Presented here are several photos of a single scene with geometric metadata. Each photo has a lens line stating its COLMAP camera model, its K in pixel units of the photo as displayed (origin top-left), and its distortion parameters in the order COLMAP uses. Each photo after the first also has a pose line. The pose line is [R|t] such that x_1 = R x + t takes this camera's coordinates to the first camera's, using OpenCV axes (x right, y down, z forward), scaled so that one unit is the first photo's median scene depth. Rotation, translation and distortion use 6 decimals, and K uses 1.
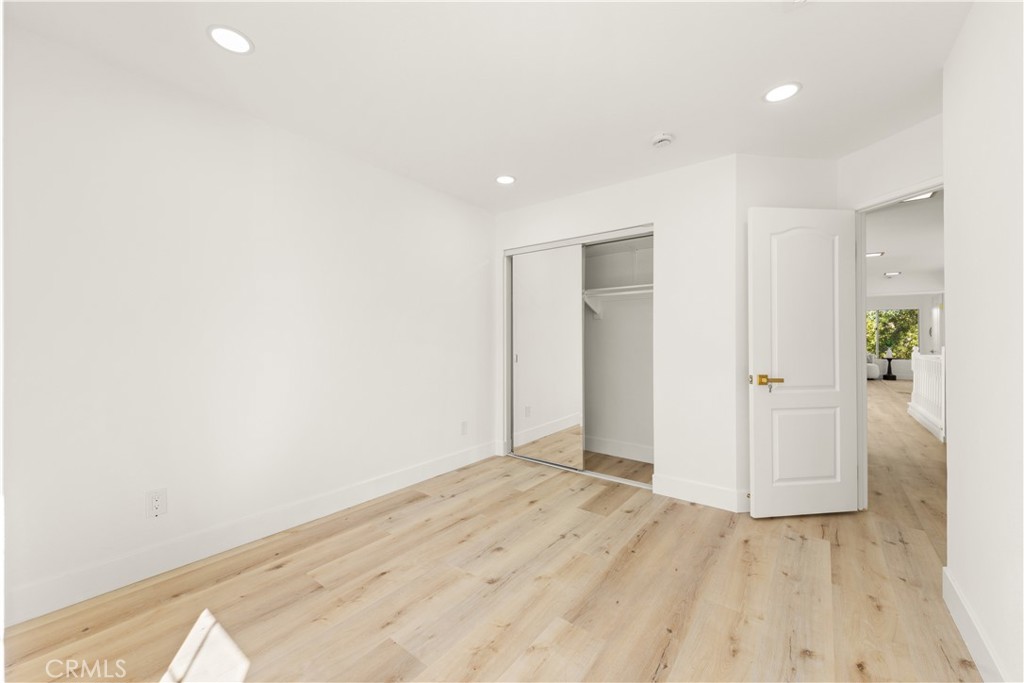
lens RADIAL K [[402.3, 0, 512.0], [0, 402.3, 341.5], [0, 0, 1]] dist [0.001707, -0.000175]
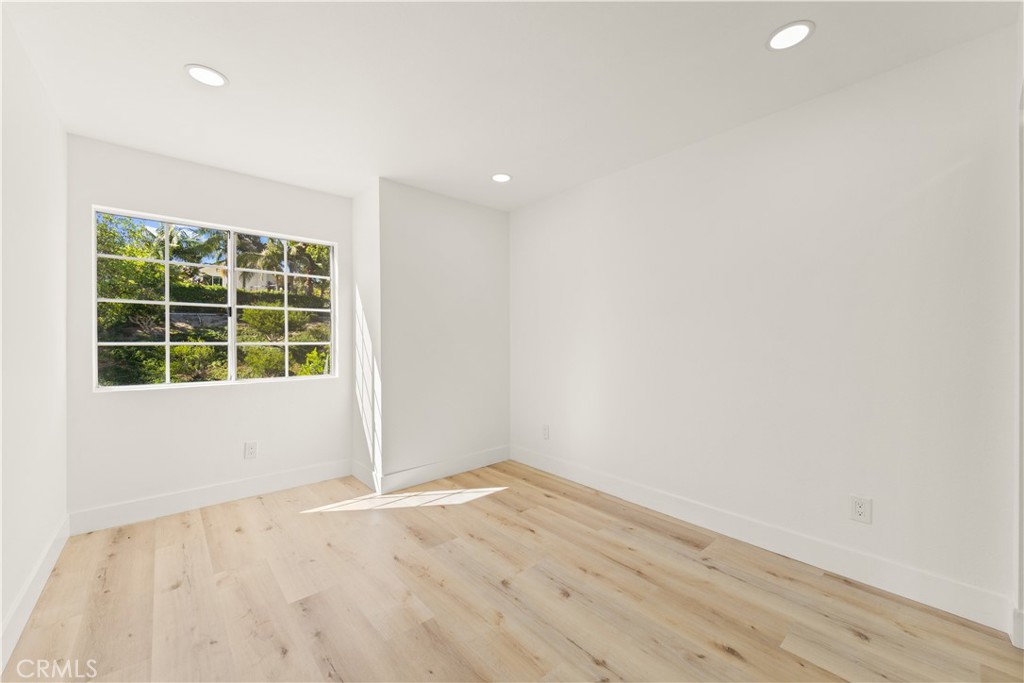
lens RADIAL K [[402.3, 0, 512.0], [0, 402.3, 341.5], [0, 0, 1]] dist [0.001707, -0.000175]
pose [[-0.200284, 0.002487, -0.979735, 0.820269], [-0.012061, 0.999915, 0.005004, -0.014735], [0.979664, 0.012818, -0.200237, 1.060639]]
